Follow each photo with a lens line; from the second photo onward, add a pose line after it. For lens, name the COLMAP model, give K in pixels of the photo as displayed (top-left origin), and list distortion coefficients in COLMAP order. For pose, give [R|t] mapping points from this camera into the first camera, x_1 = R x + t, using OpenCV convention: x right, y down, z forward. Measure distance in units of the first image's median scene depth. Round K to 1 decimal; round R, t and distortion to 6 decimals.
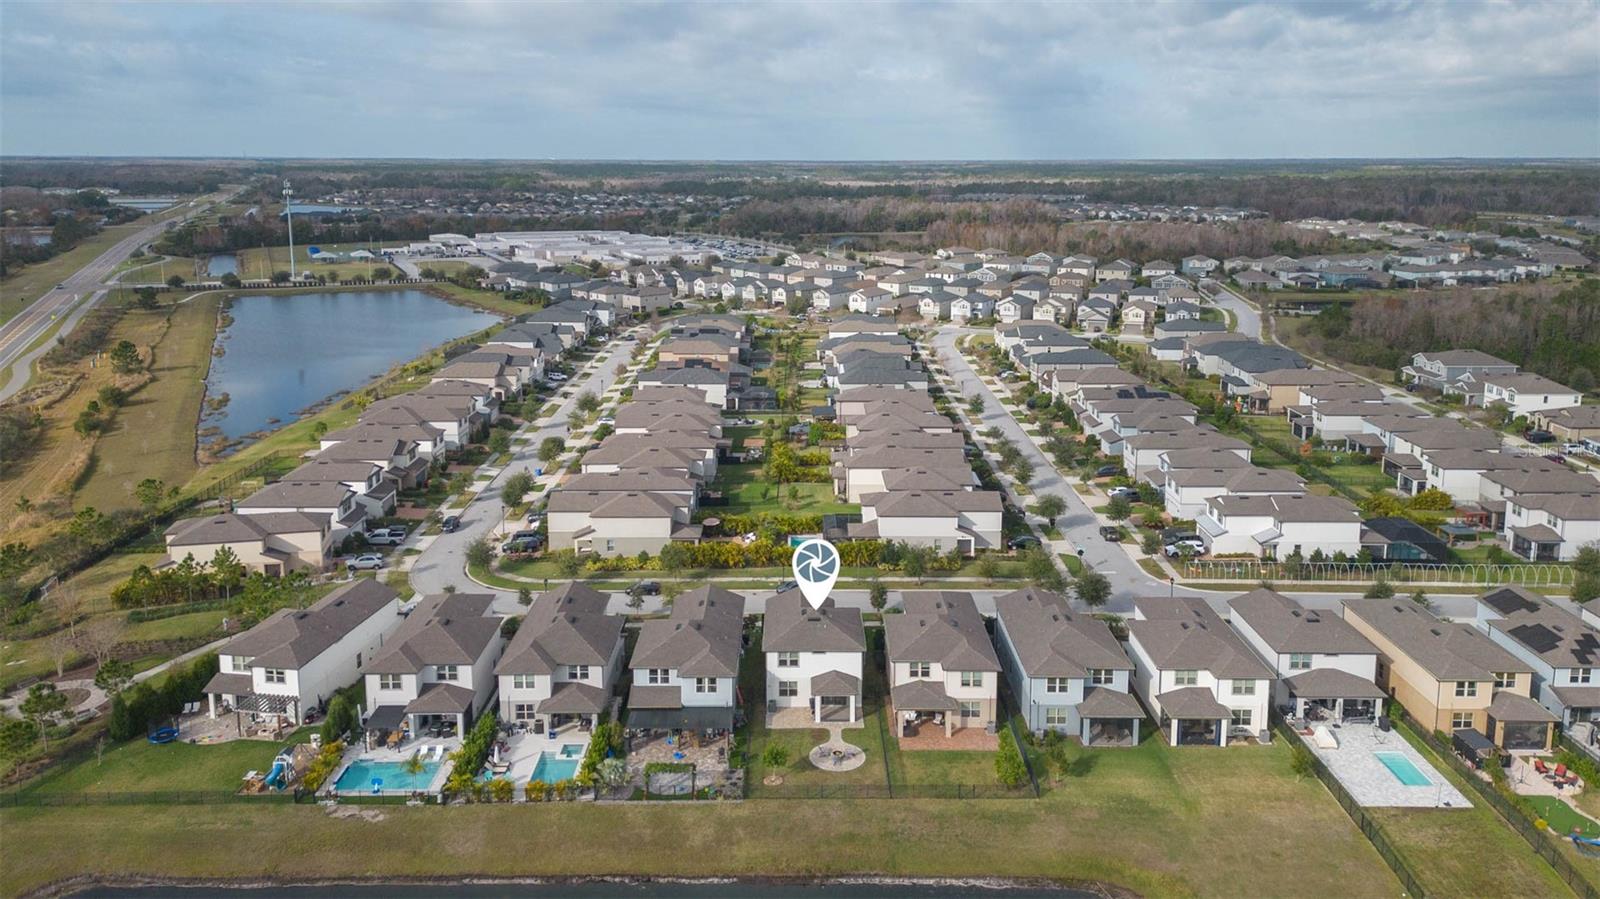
lens RADIAL K [[1090.3, 0, 805.1], [0, 1090.3, 401.8], [0, 0, 1]] dist [0.055941, -0.048039]
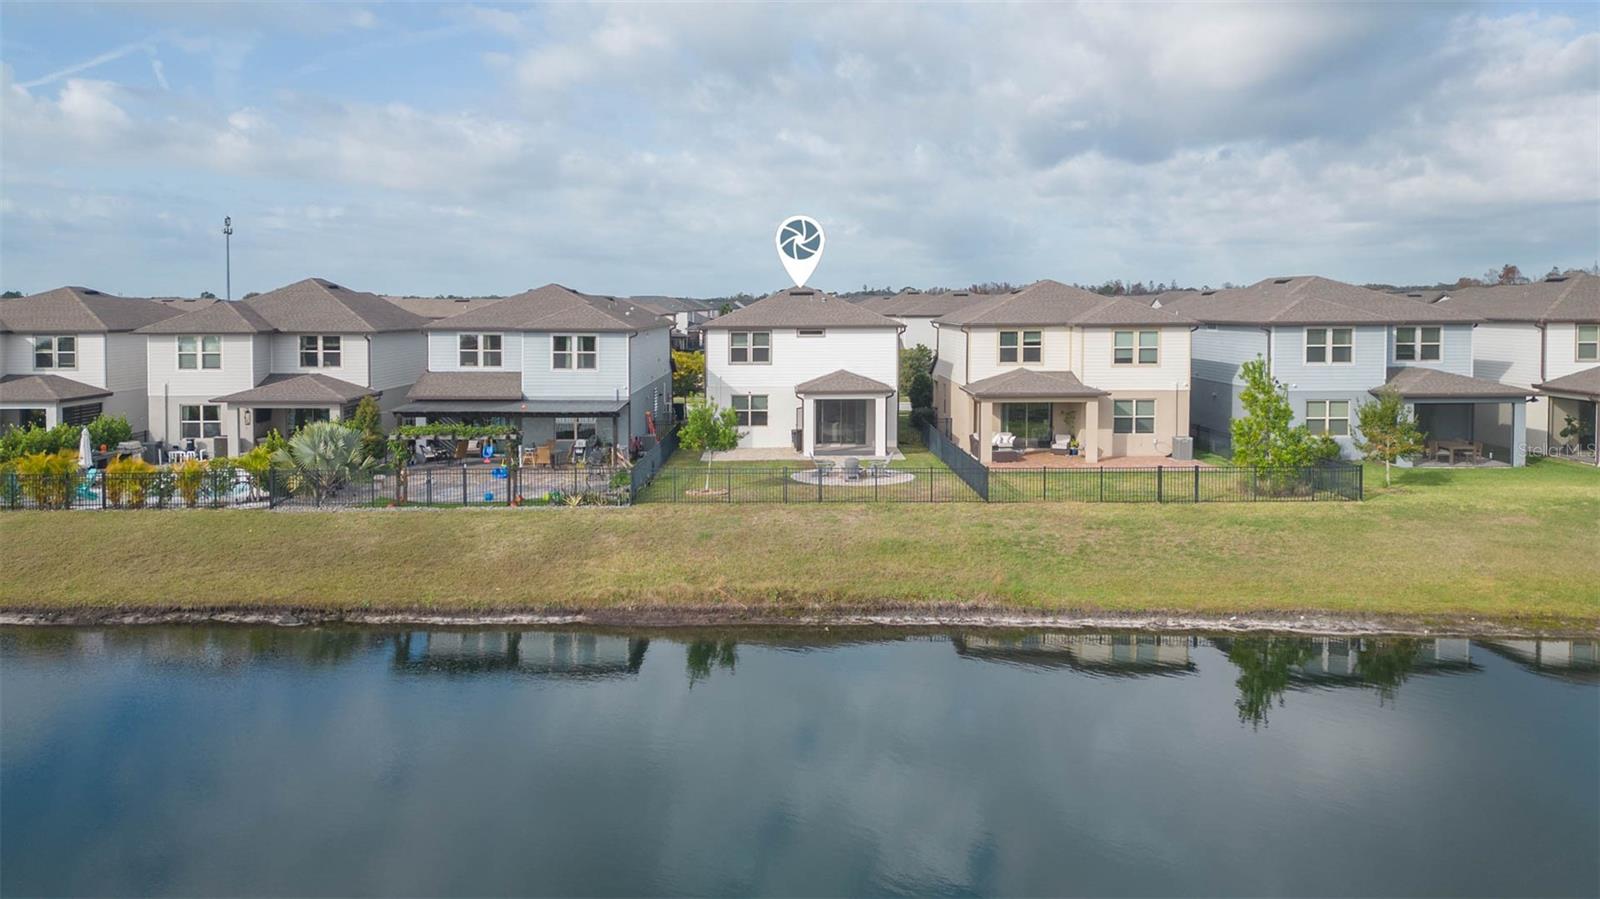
lens RADIAL K [[1090.3, 0, 768.7], [0, 1090.3, 415.6], [0, 0, 1]] dist [0.055941, -0.048039]
pose [[0.999790, 0.004409, -0.020034, 0.003380], [-0.006913, 0.991922, -0.126659, 0.329459], [0.019314, 0.126771, 0.991744, 0.510893]]
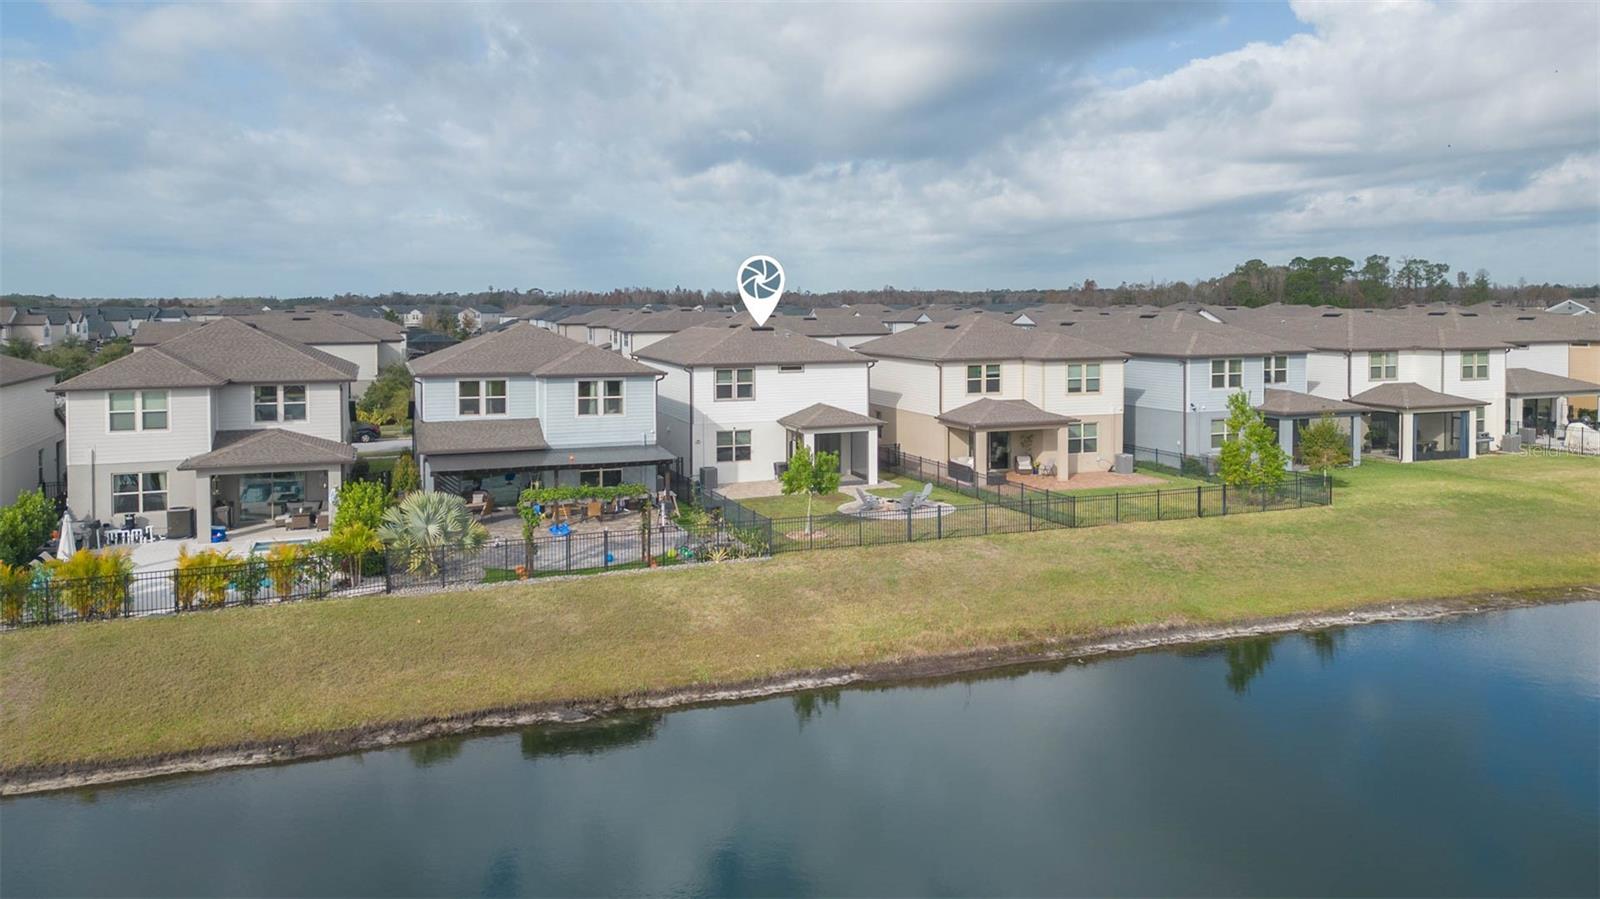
lens RADIAL K [[1090.3, 0, 791.2], [0, 1090.3, 431.8], [0, 0, 1]] dist [0.055941, -0.048039]
pose [[0.939781, -0.037591, 0.339703, -0.162586], [0.074644, 0.992513, -0.096671, 0.308190], [-0.333525, 0.116207, 0.935552, 0.522528]]
